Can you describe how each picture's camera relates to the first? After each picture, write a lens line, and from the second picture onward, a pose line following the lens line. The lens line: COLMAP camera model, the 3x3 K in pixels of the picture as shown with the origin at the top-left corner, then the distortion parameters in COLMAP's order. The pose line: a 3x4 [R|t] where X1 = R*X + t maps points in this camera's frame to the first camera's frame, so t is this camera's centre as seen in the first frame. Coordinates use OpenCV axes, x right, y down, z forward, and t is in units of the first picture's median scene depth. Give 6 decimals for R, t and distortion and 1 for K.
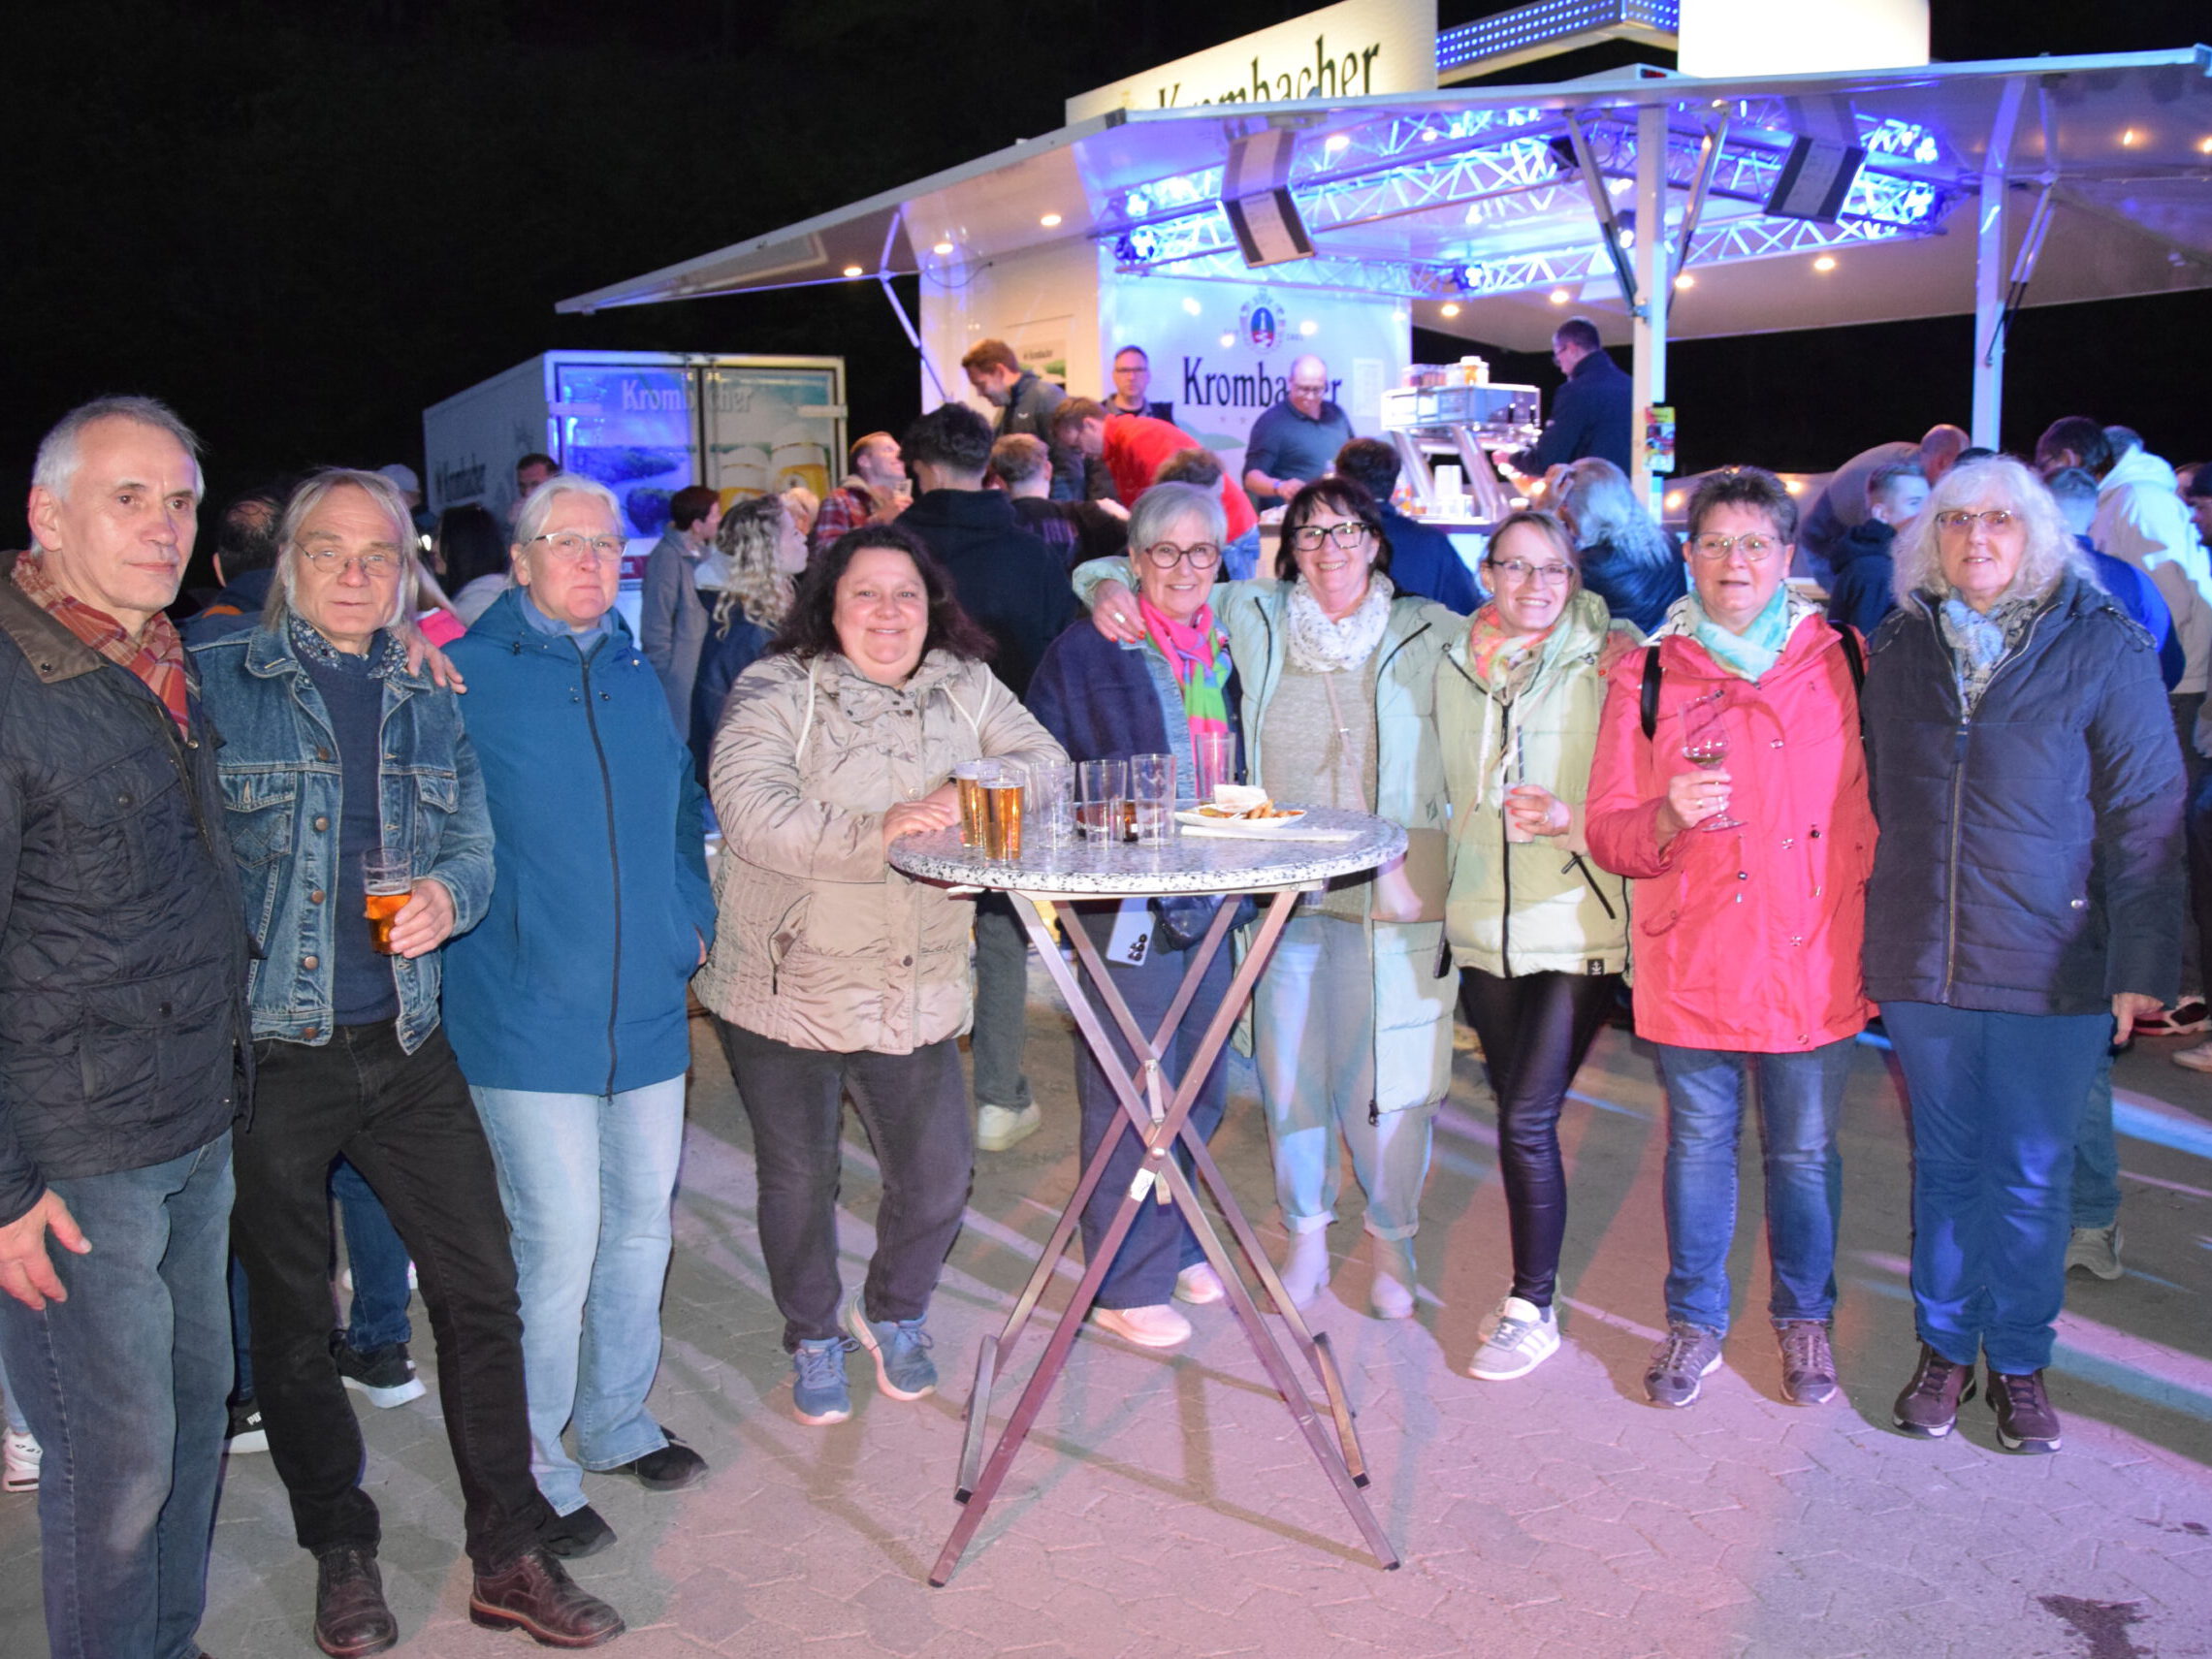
lens RADIAL K [[2031.2, 0, 1106.5], [0, 2031.2, 830.8], [0, 0, 1]] dist [-0.009035, 0.000000]
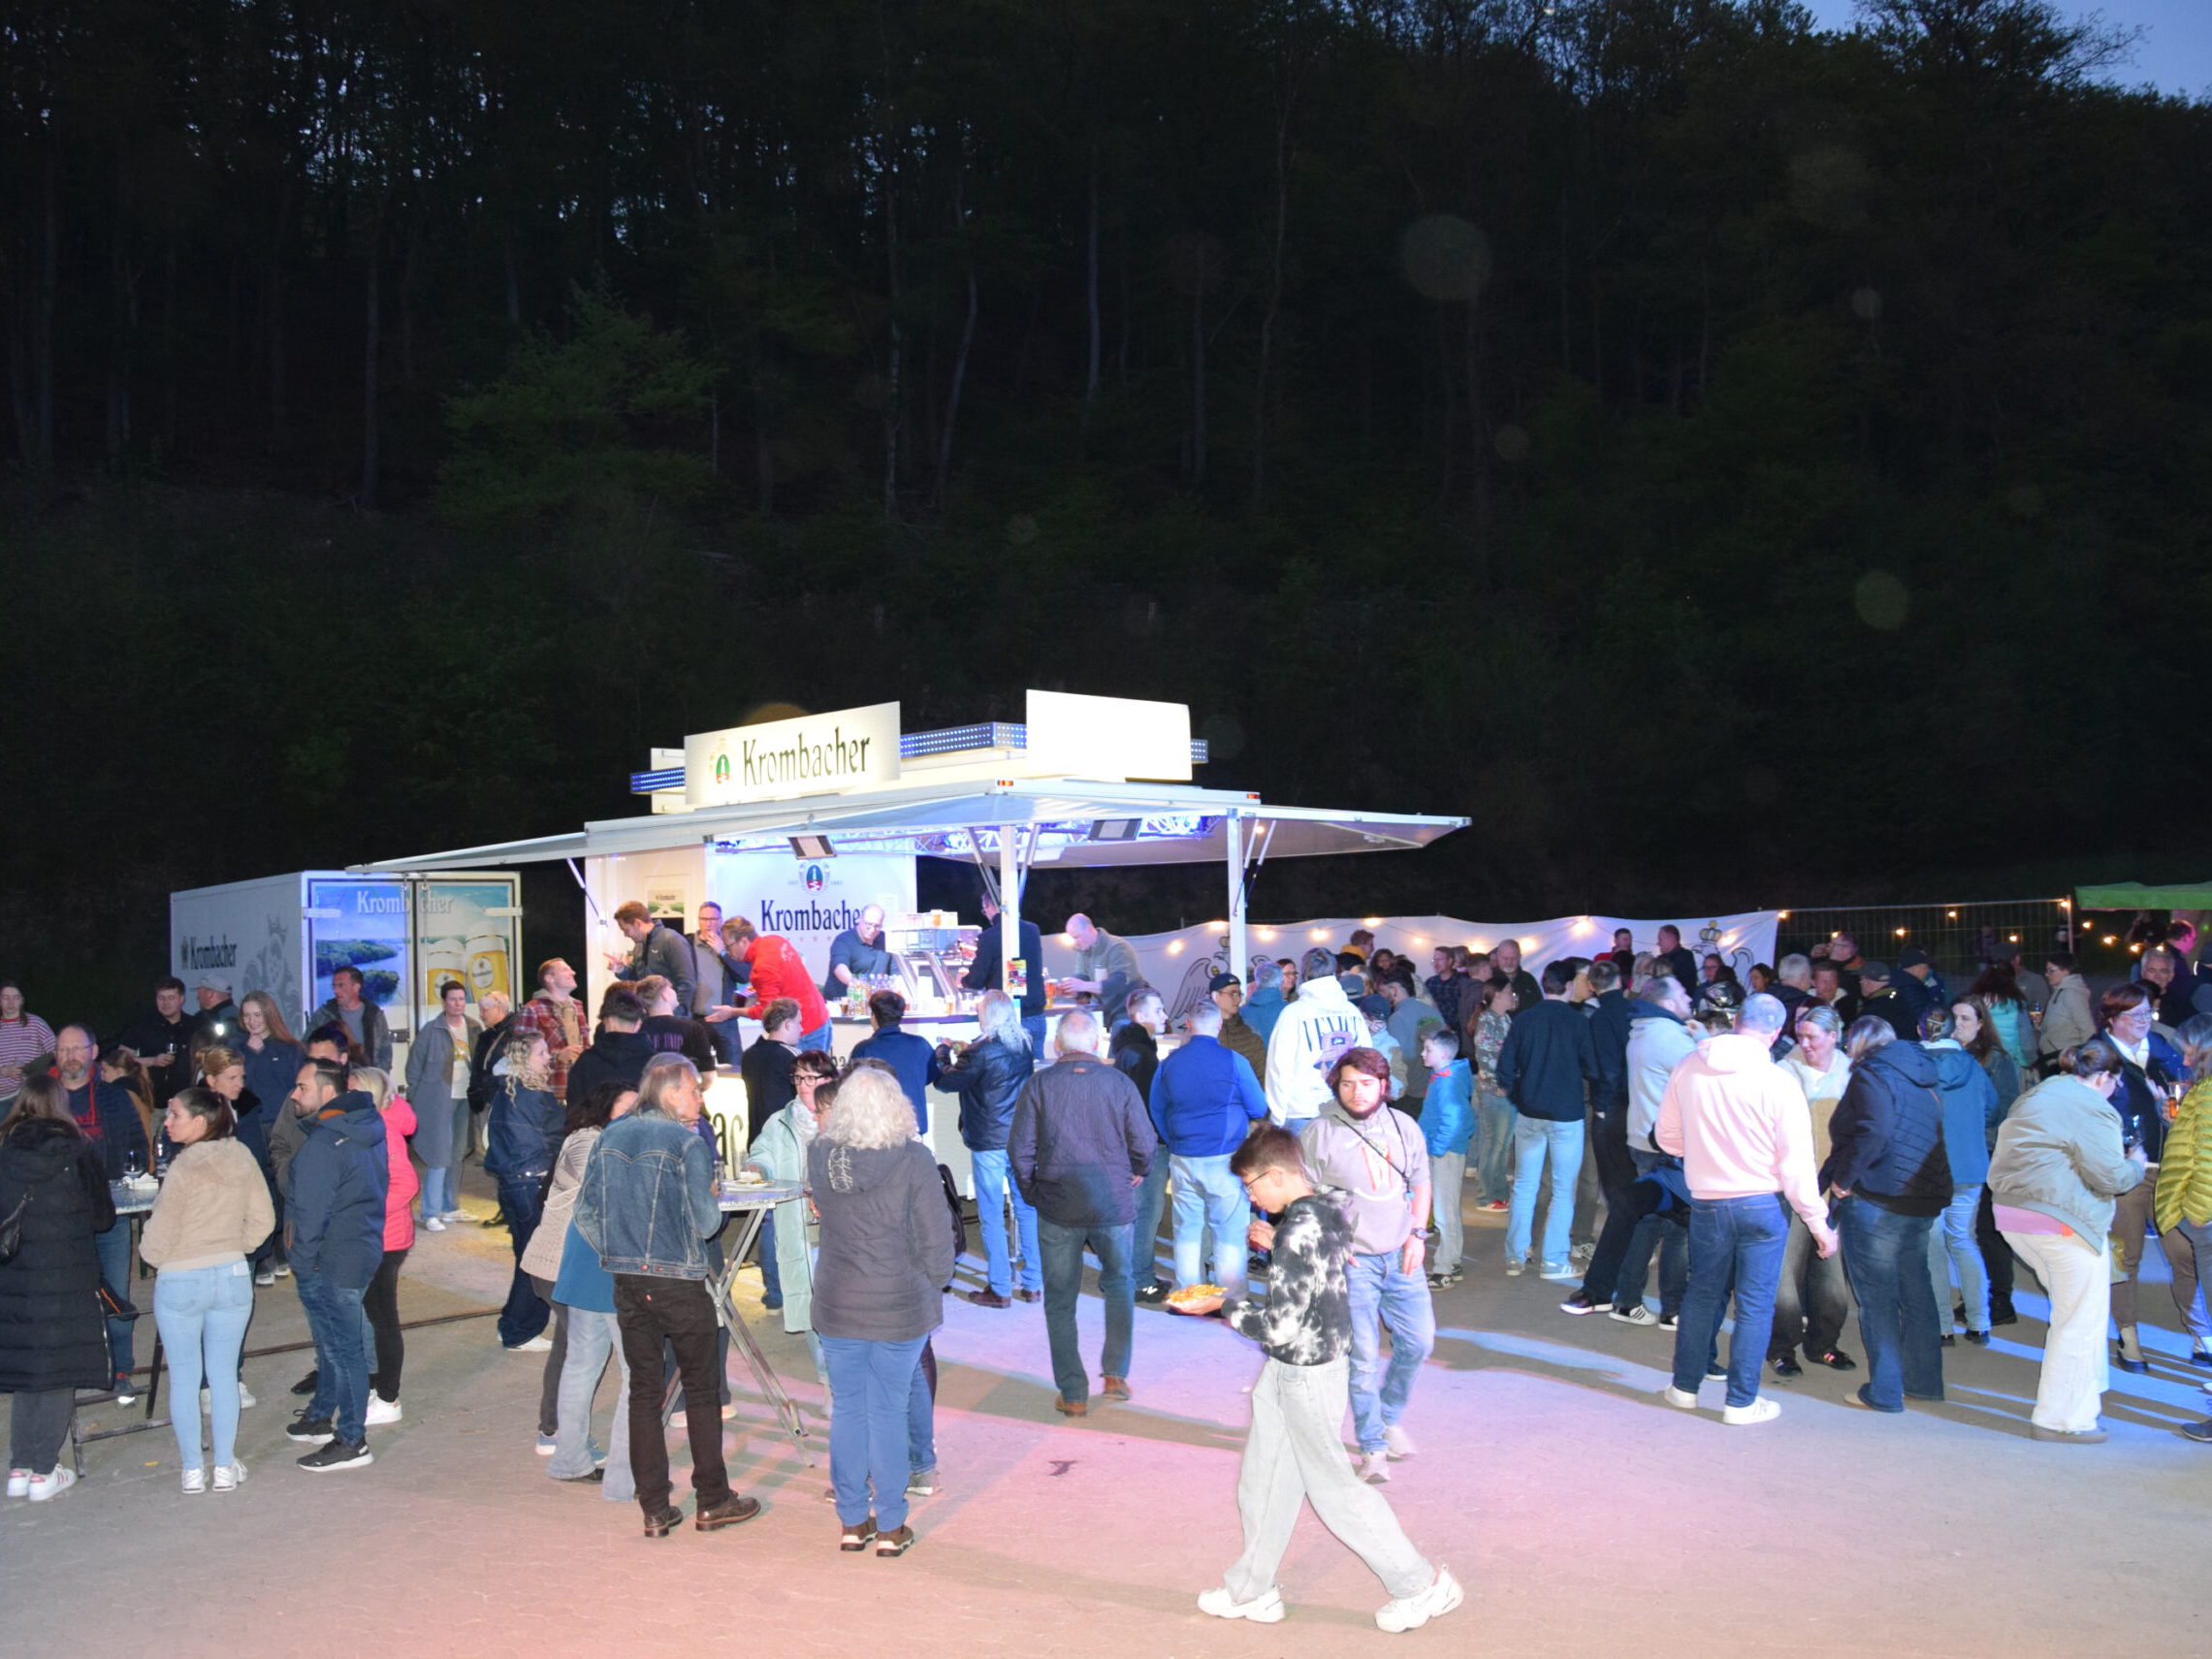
lens RADIAL K [[2031.2, 0, 1103.7], [0, 2031.2, 828.4], [0, 0, 1]] dist [-0.009035, 0.000000]
pose [[0.983790, 0.020599, 0.178136, 0.014458], [0.015928, 0.979416, -0.201225, 0.022721], [-0.178615, 0.200800, 0.963211, -0.437517]]
